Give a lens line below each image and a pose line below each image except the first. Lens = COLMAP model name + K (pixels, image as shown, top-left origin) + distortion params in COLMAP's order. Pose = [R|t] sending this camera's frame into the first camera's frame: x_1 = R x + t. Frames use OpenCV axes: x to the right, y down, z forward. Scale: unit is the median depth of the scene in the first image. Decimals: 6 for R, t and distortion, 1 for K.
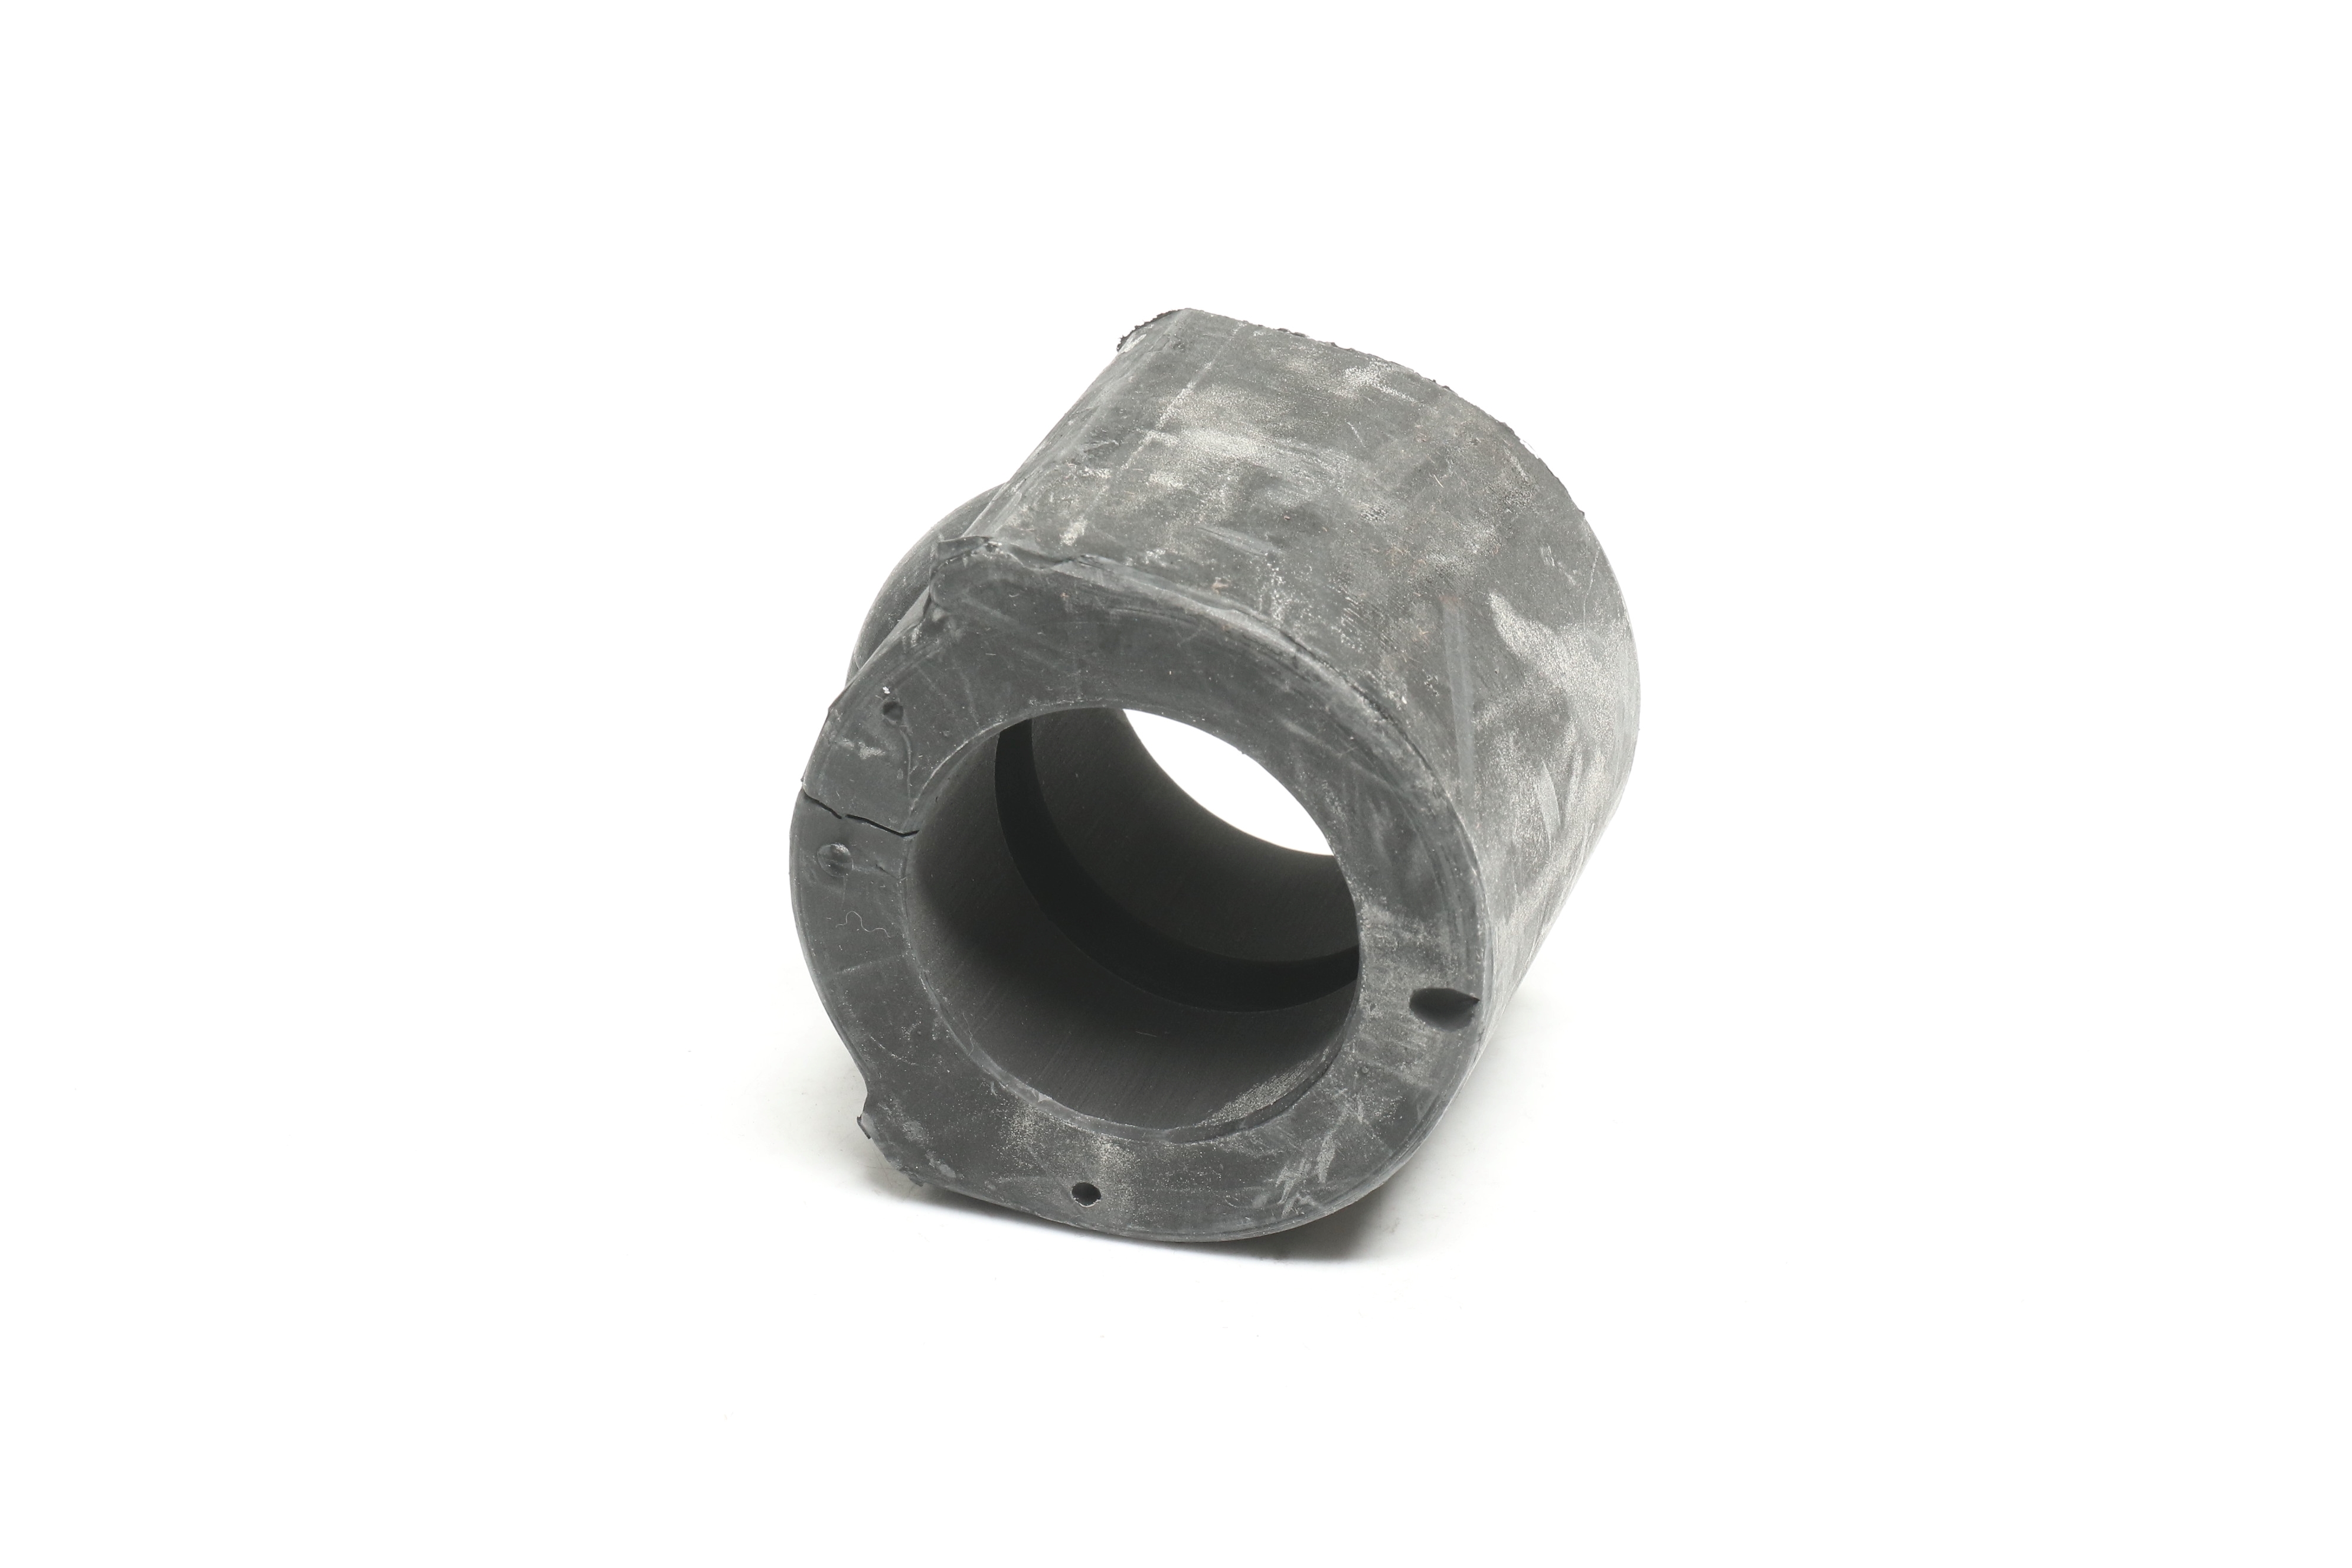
lens RADIAL K [[5910.9, 0, 1176.0], [0, 5910.9, 784.0], [0, 0, 1]] dist [-0.015286, -0.026957]
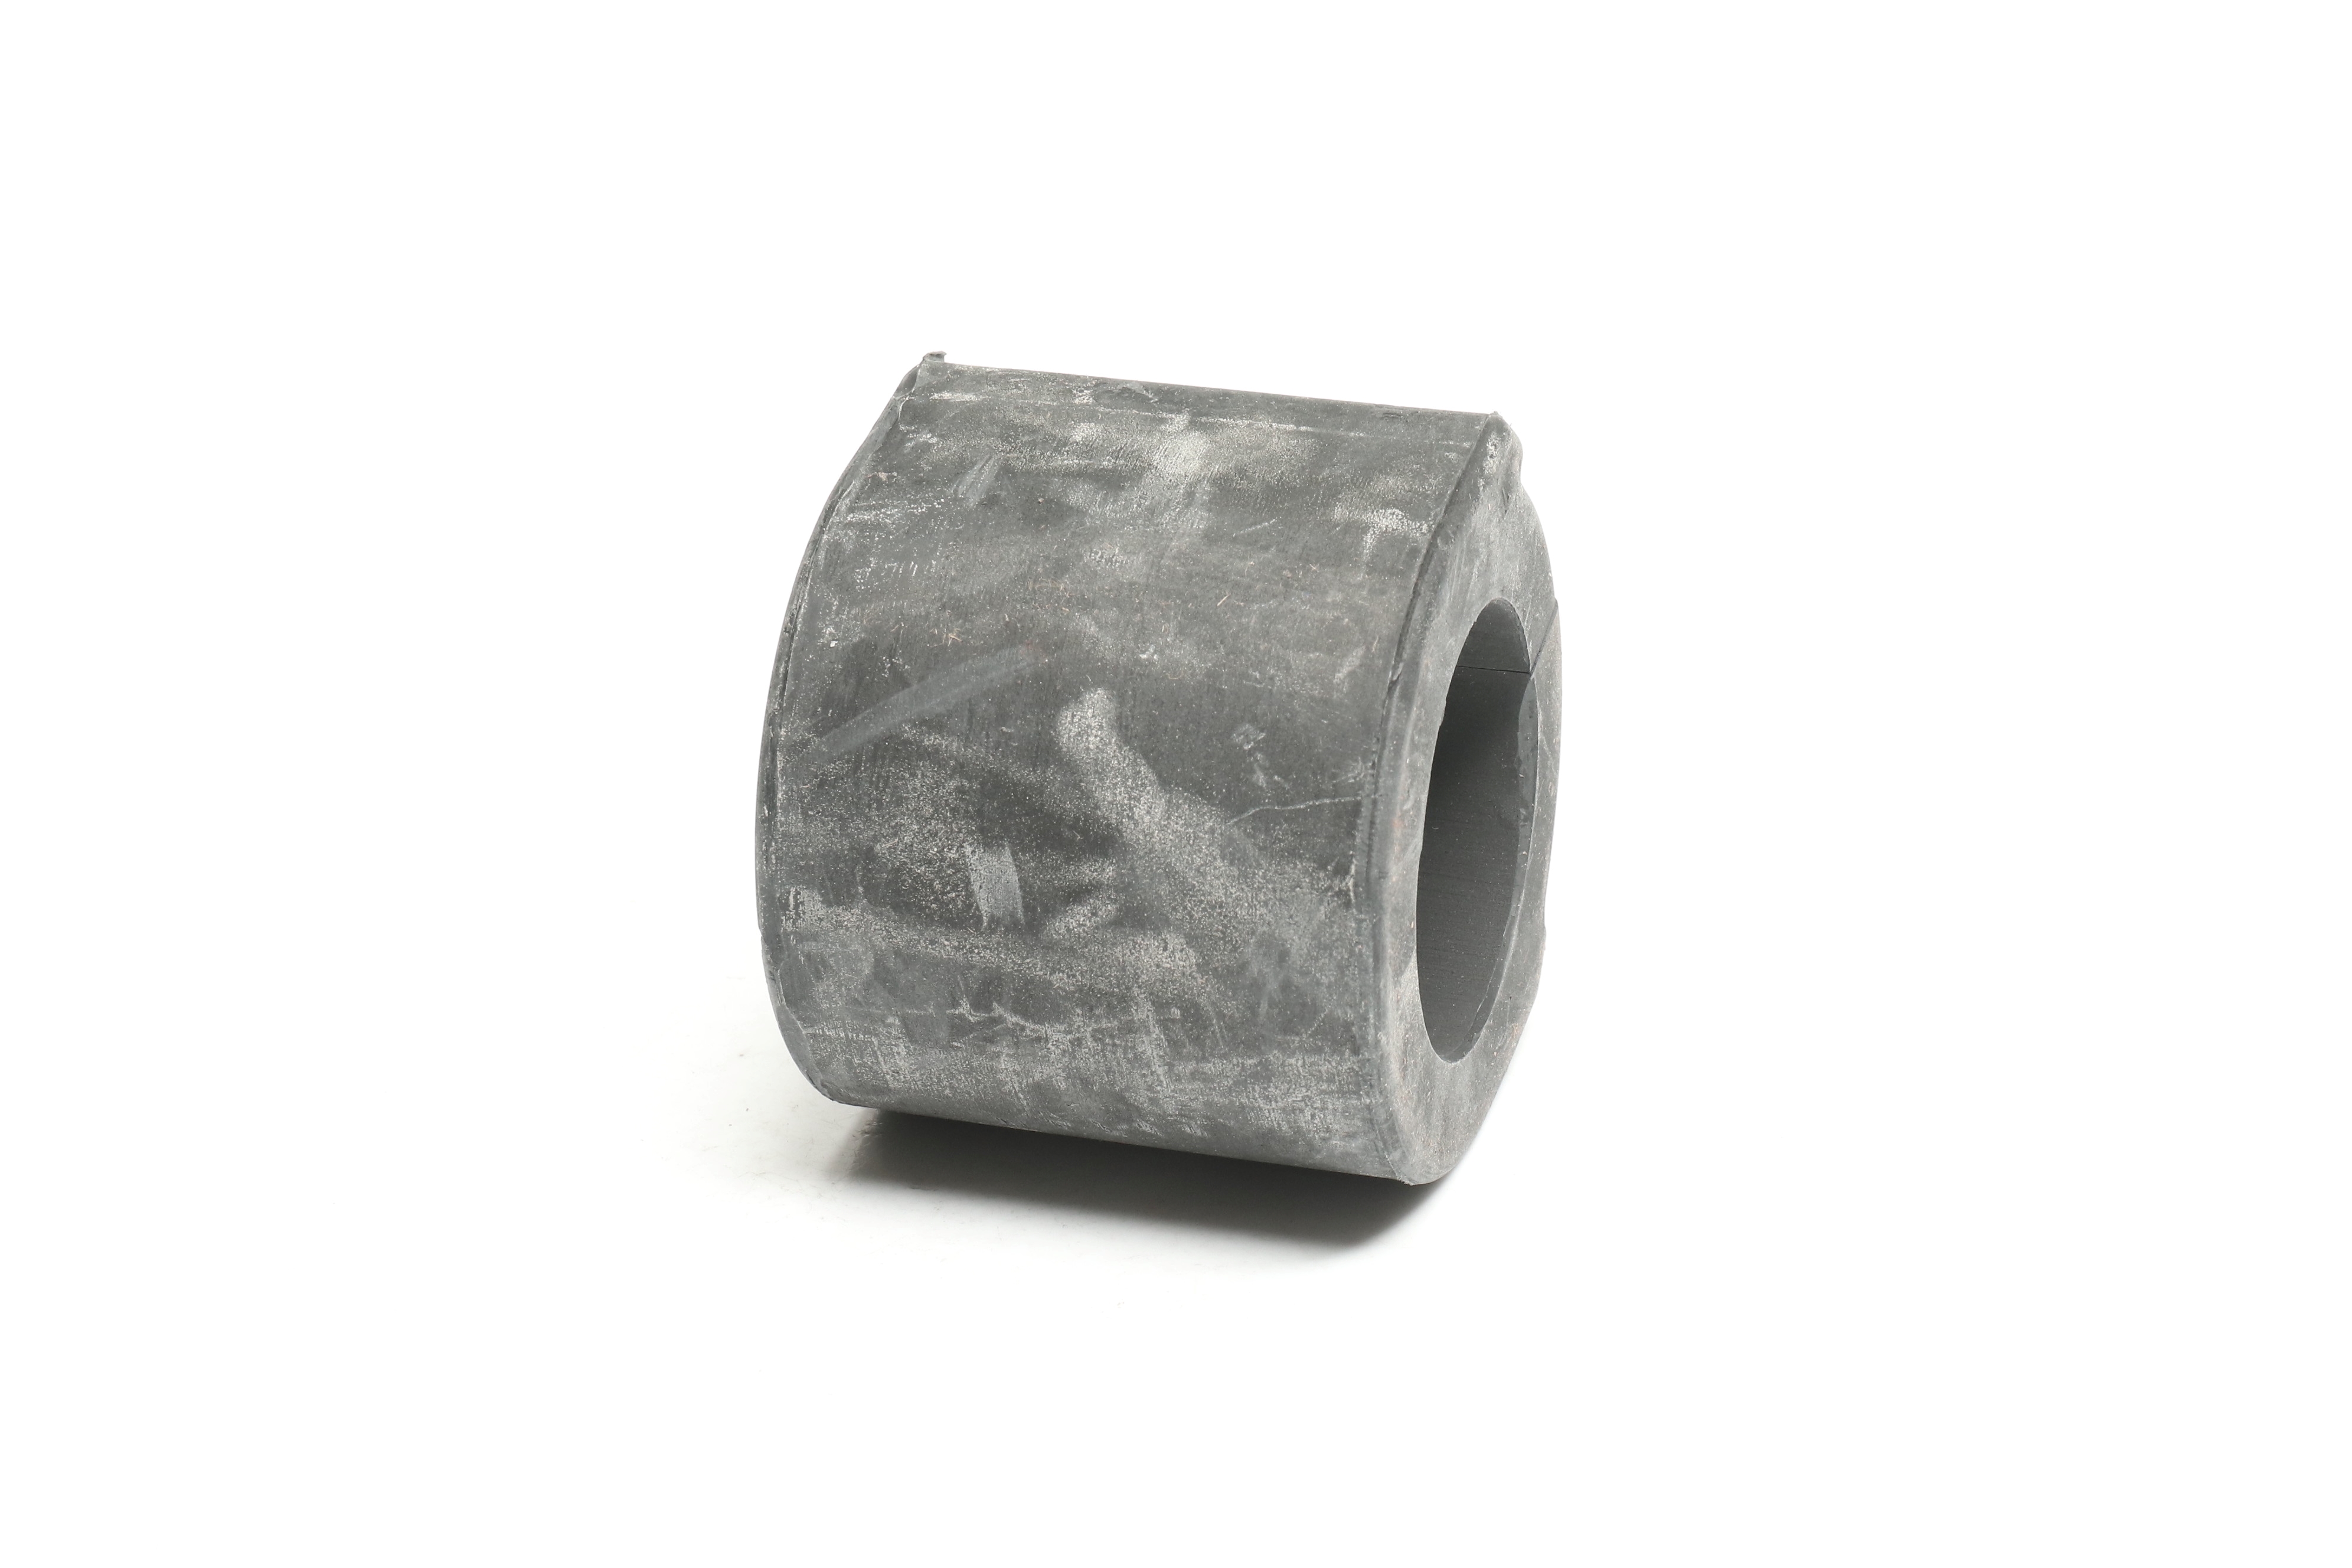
lens RADIAL K [[5910.9, 0, 1176.0], [0, 5910.9, 784.0], [0, 0, 1]] dist [-0.015286, -0.026957]
pose [[-0.001704, 0.455182, -0.890397, 0.928244], [-0.421176, 0.807245, 0.413480, -0.427678], [0.906977, 0.375719, 0.190336, 0.832456]]
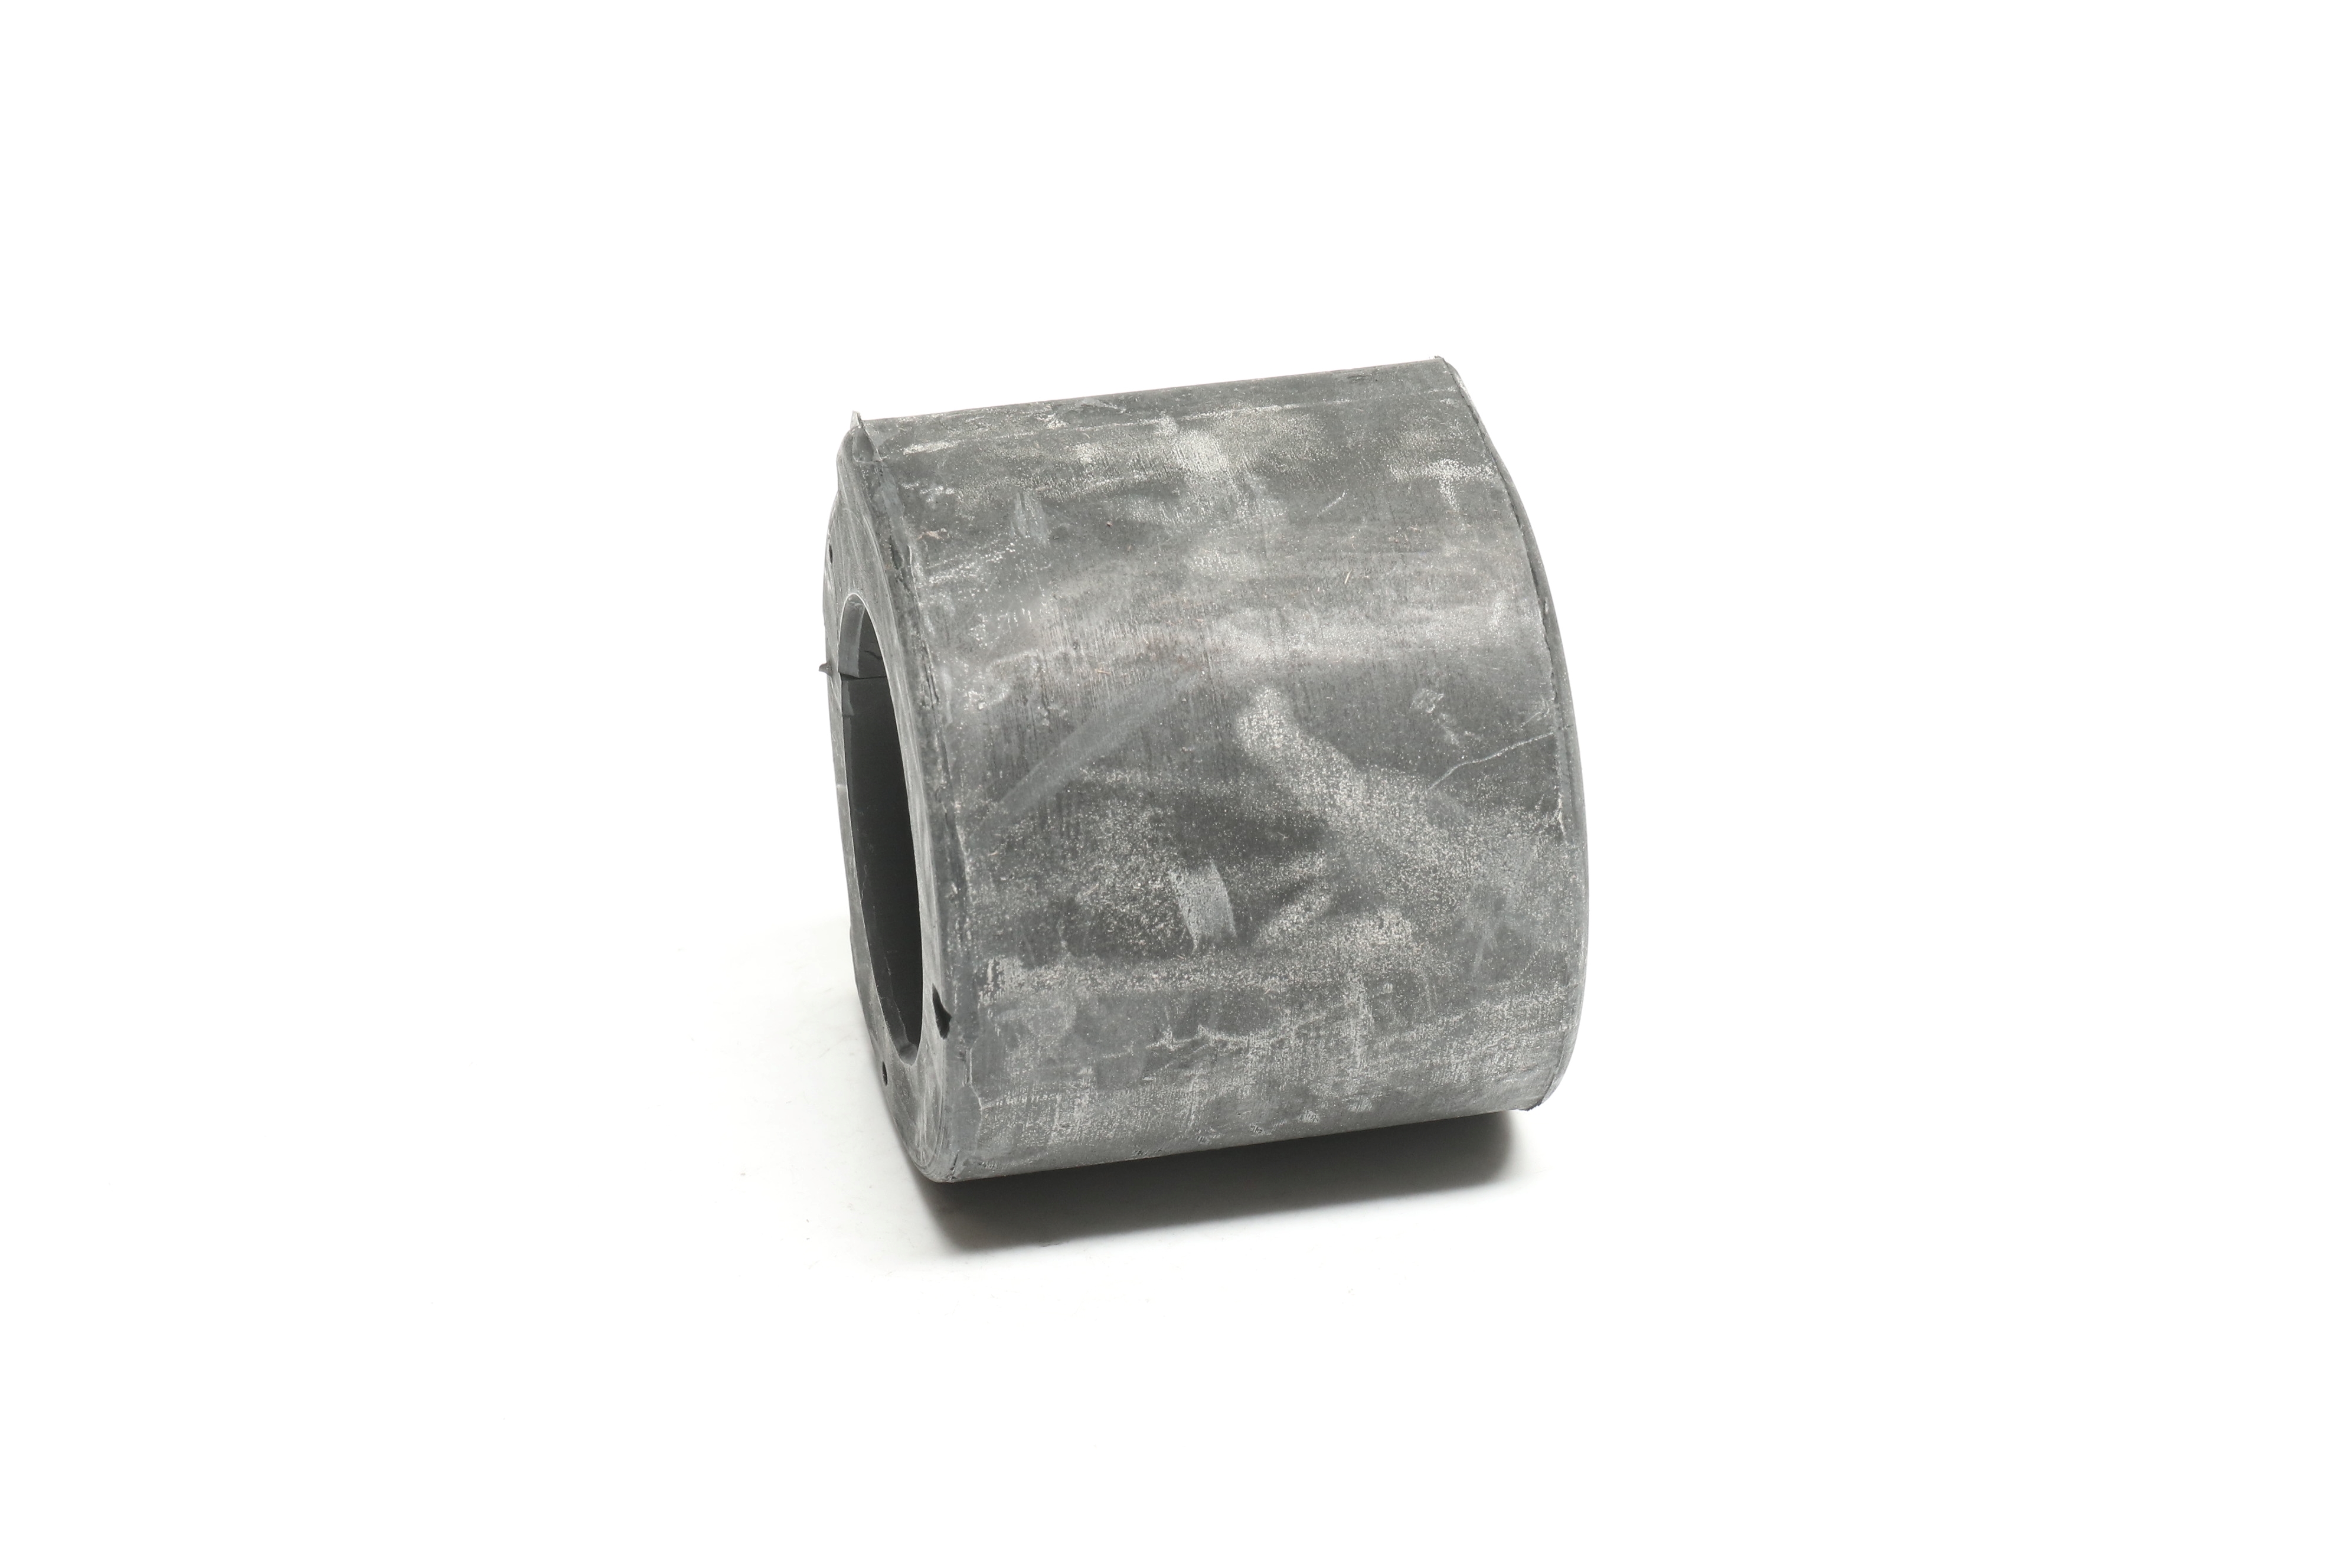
lens RADIAL K [[5910.9, 0, 1176.0], [0, 5910.9, 784.0], [0, 0, 1]] dist [-0.015286, -0.026957]
pose [[0.501521, 0.390022, -0.772243, 0.803884], [-0.372885, 0.902899, 0.213846, -0.220419], [0.780662, 0.180709, 0.598256, 0.409274]]
